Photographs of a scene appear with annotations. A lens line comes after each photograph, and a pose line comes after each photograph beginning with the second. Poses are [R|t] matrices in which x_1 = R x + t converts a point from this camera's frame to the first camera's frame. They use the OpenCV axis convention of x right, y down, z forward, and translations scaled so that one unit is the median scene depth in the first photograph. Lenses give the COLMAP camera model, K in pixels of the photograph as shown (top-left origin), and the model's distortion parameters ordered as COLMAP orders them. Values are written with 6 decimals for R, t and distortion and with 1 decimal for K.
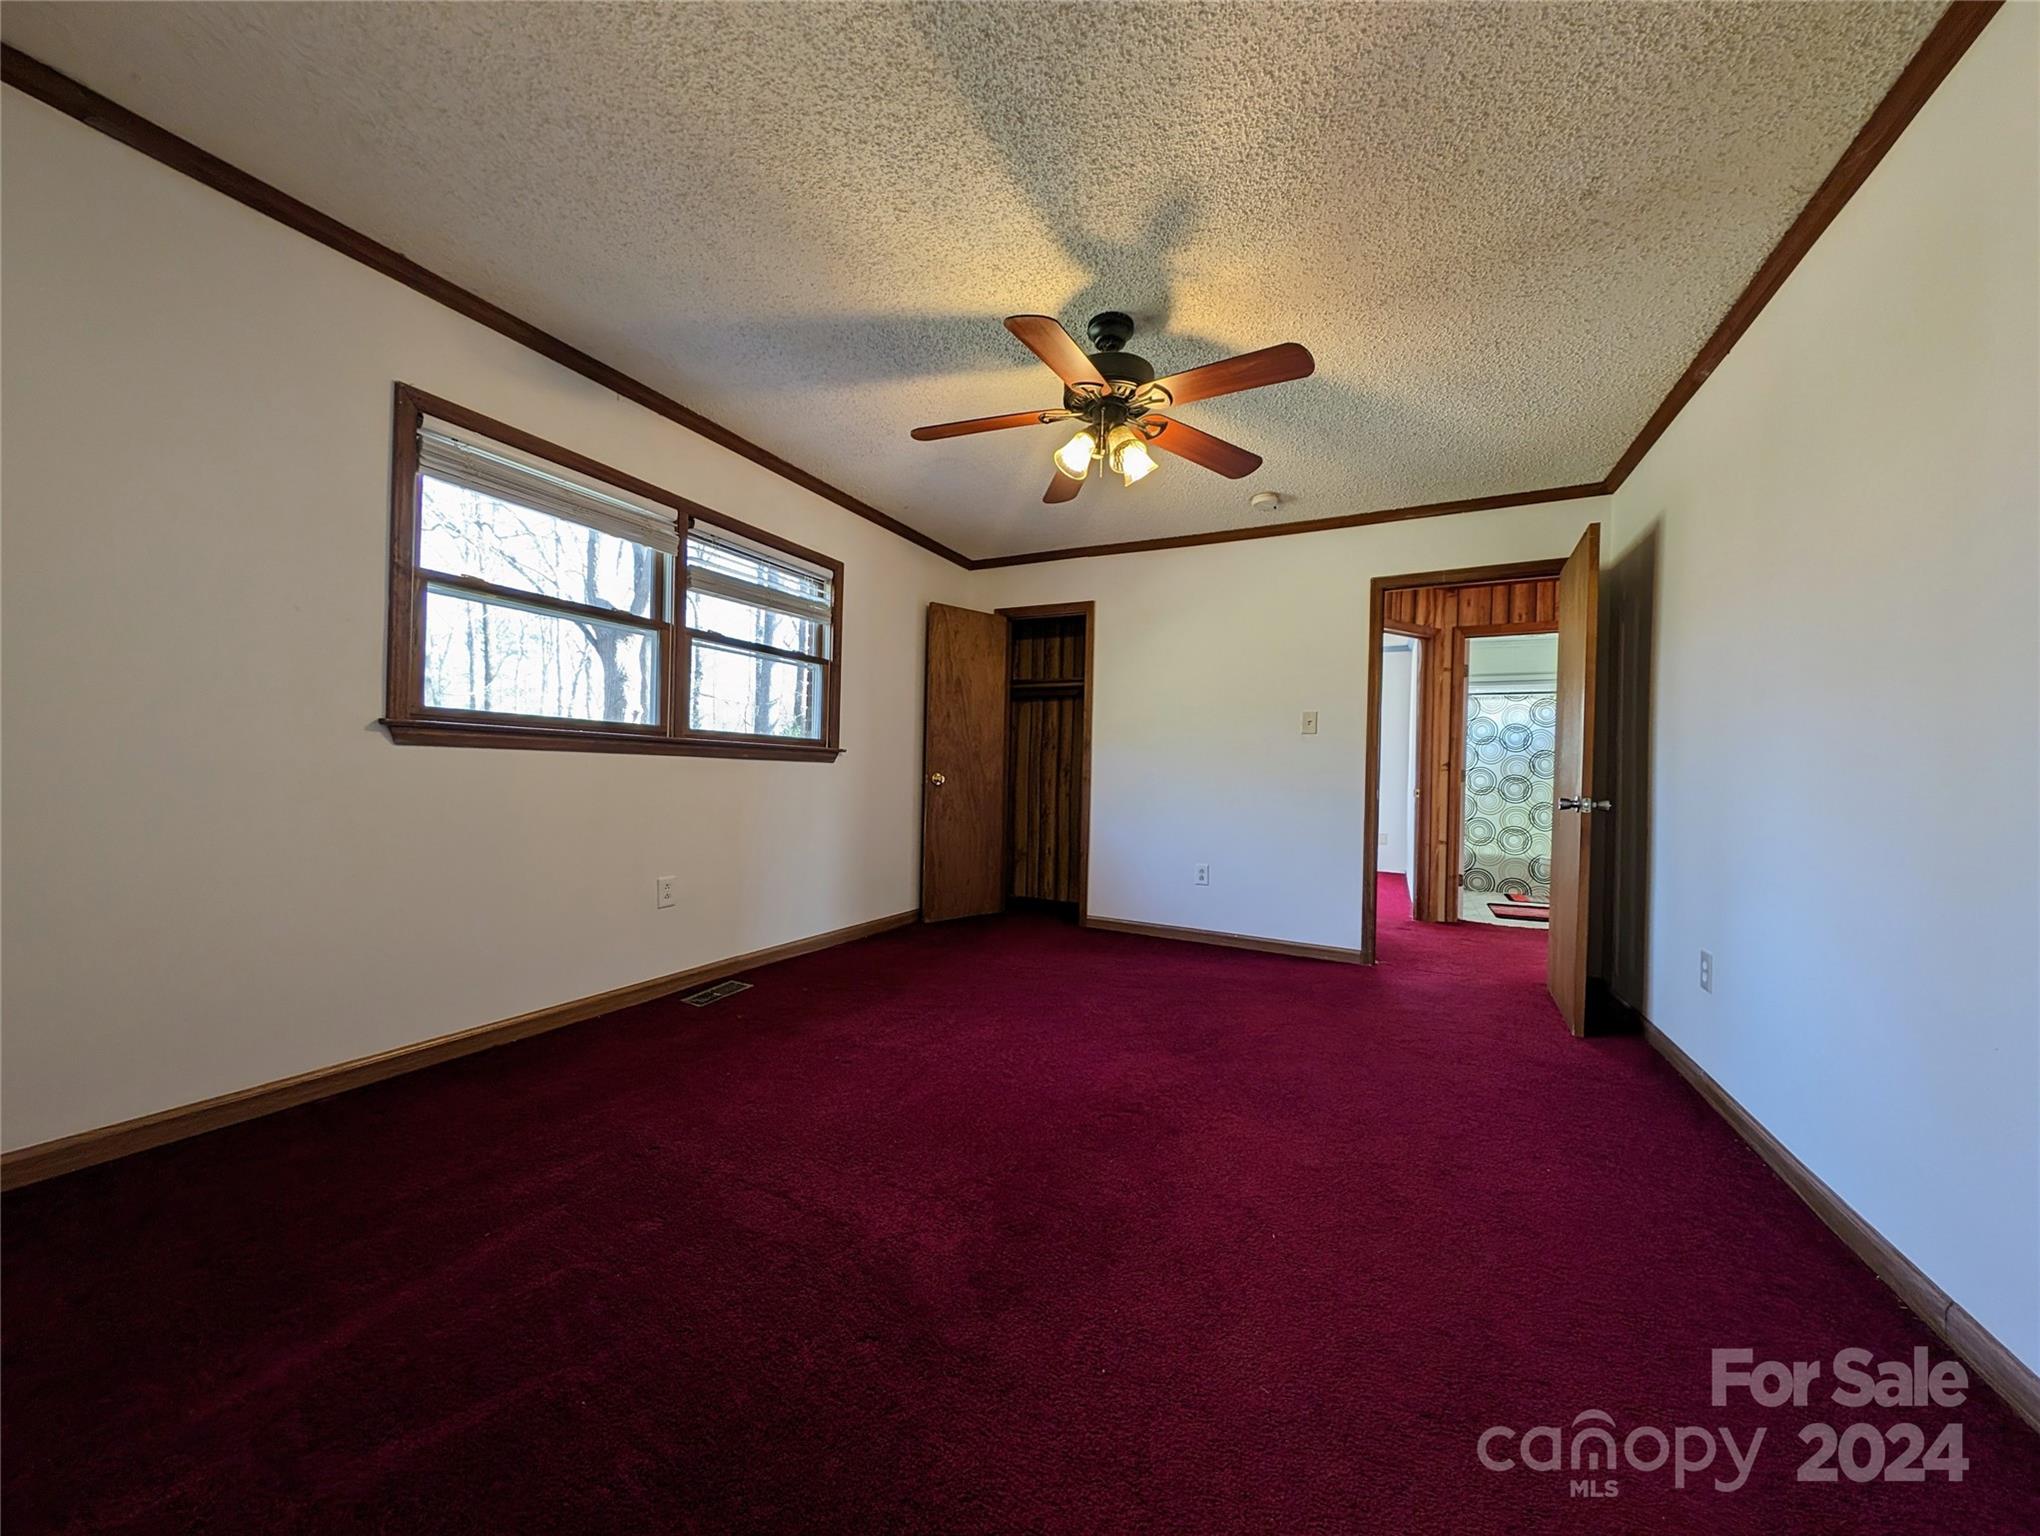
lens RADIAL K [[724.6, 0, 1027.0], [0, 724.6, 776.5], [0, 0, 1]] dist [-0.003406, -0.000134]
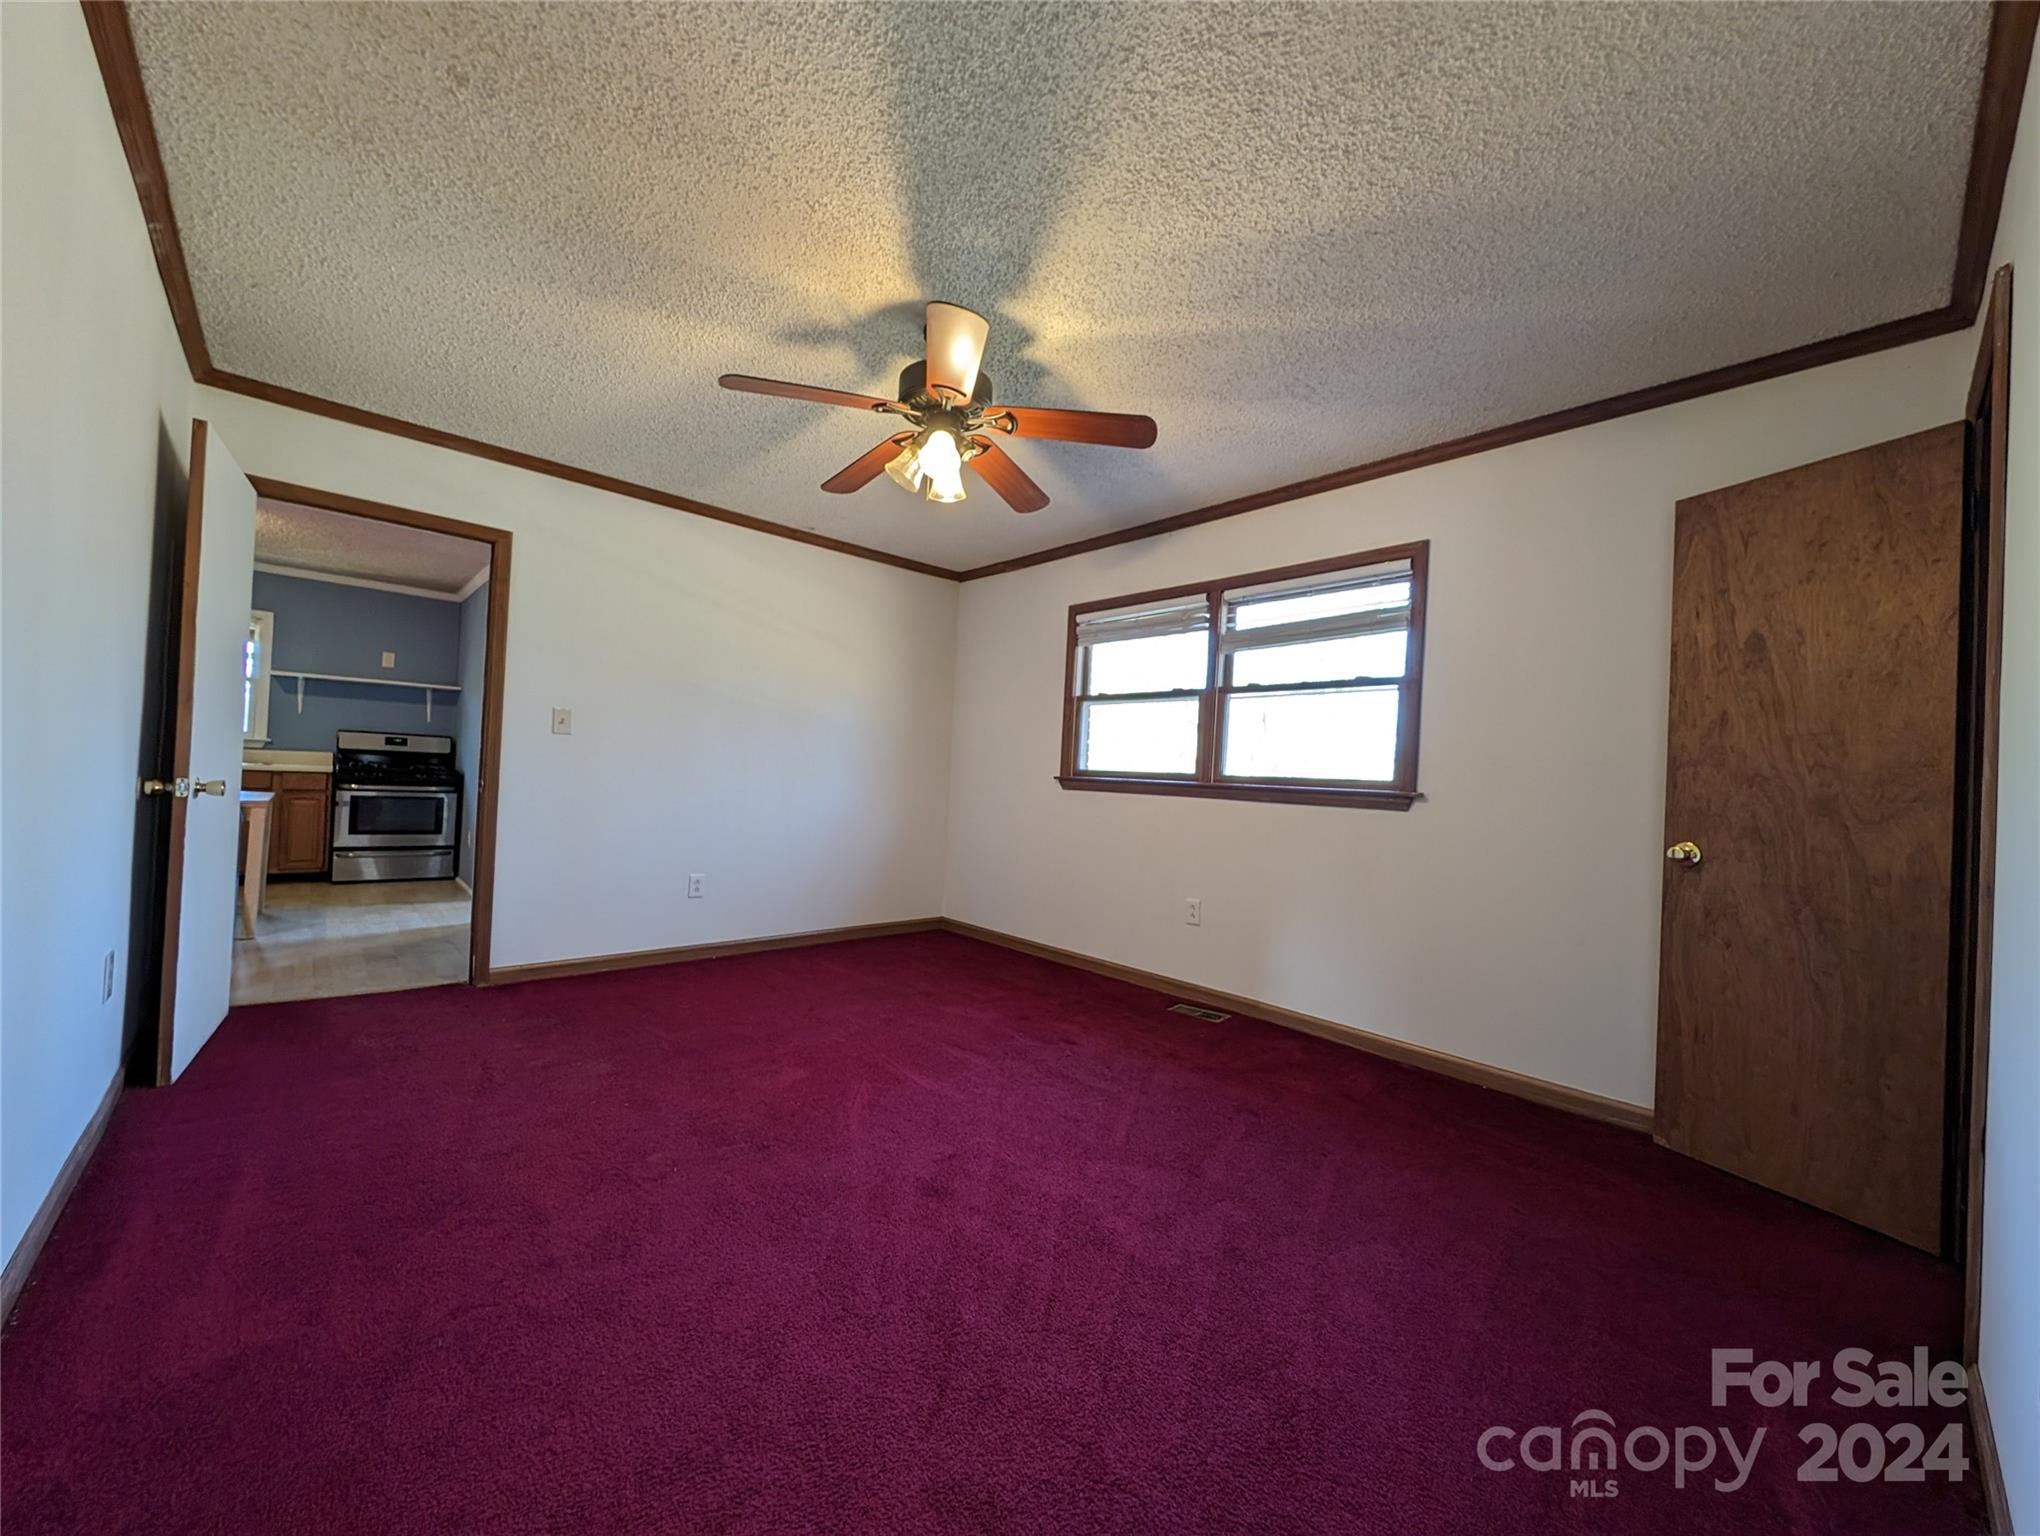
lens RADIAL K [[776.9, 0, 1022.5], [0, 776.9, 775.1], [0, 0, 1]] dist [0.001425, 0.000069]
pose [[-0.358213, -0.054247, -0.932063, 0.598197], [-0.065843, 0.997293, -0.032739, -0.003437], [0.931315, 0.049642, -0.360815, 0.881043]]
